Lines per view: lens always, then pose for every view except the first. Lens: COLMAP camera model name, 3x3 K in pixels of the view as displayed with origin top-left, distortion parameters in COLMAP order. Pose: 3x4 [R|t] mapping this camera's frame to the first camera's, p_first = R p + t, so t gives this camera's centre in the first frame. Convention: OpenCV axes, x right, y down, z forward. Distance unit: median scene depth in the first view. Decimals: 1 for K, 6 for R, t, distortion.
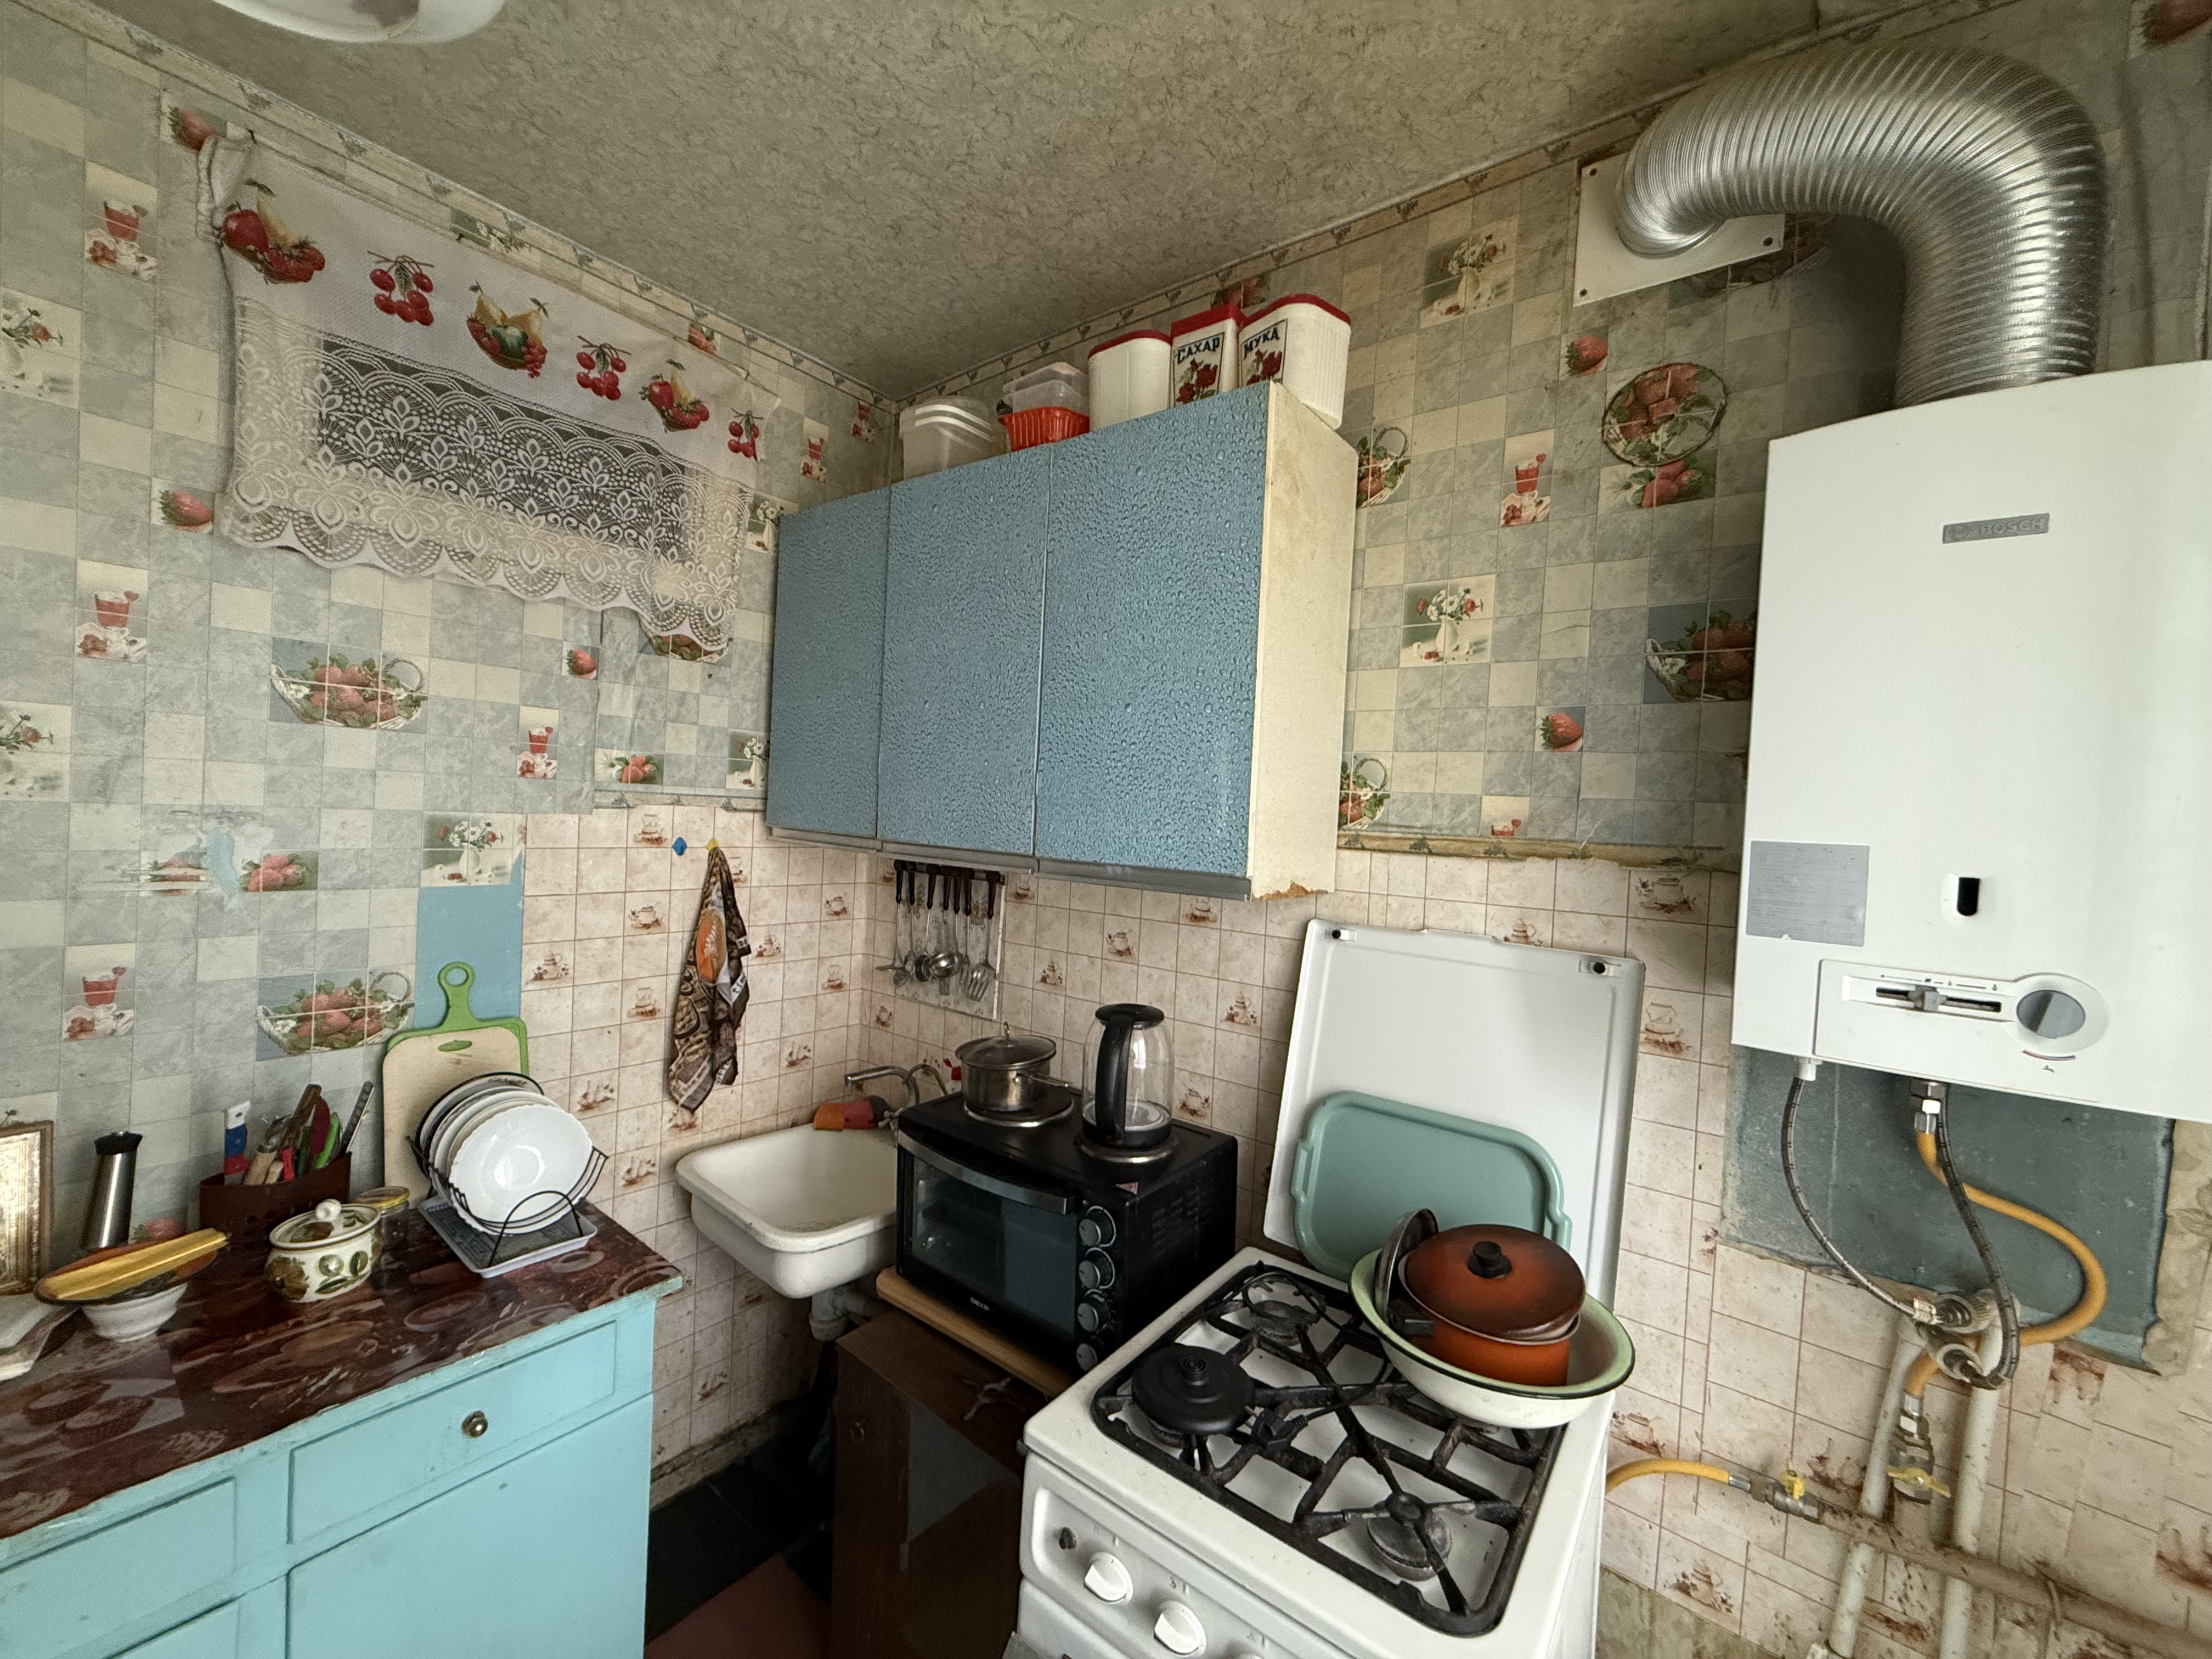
lens RADIAL K [[874.8, 0, 1095.8], [0, 874.8, 830.4], [0, 0, 1]] dist [0.003459, -0.000820]
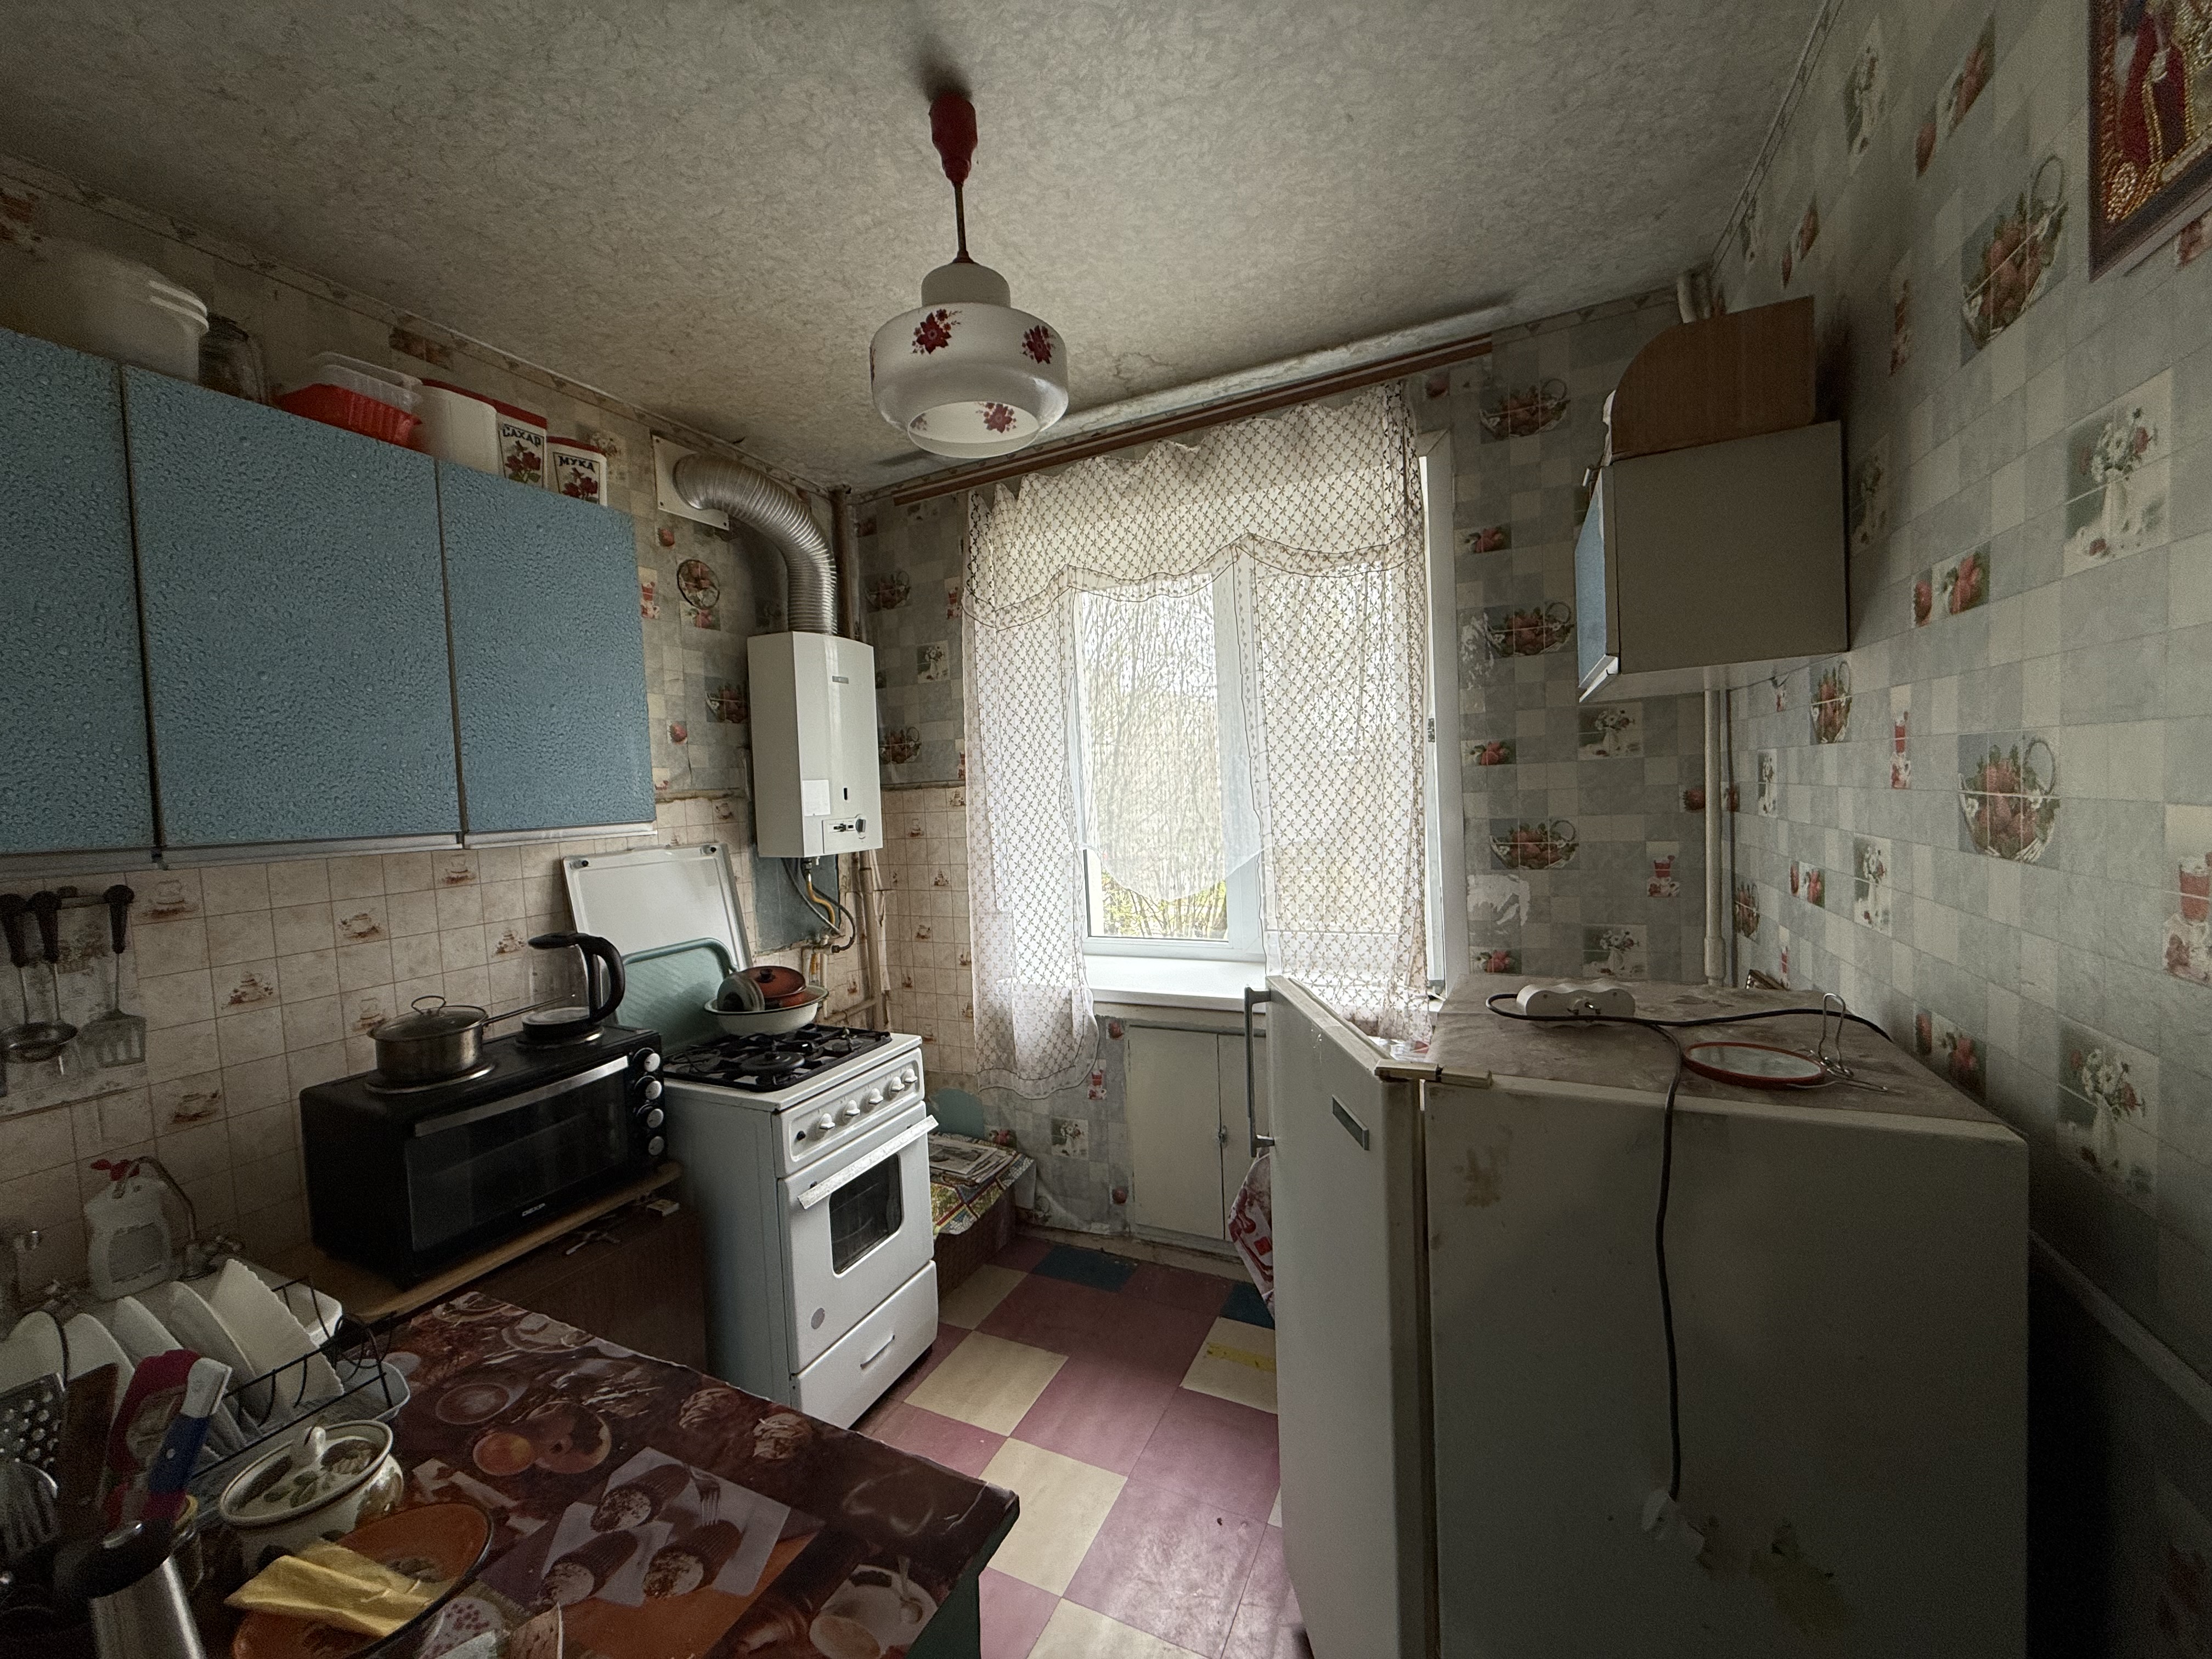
lens RADIAL K [[874.8, 0, 1095.8], [0, 874.8, 830.4], [0, 0, 1]] dist [0.003459, -0.000820]
pose [[-0.214685, -0.089947, 0.972533, -1.522785], [0.056854, 0.992911, 0.104382, -0.049384], [-0.975027, 0.077701, -0.208049, 0.512622]]
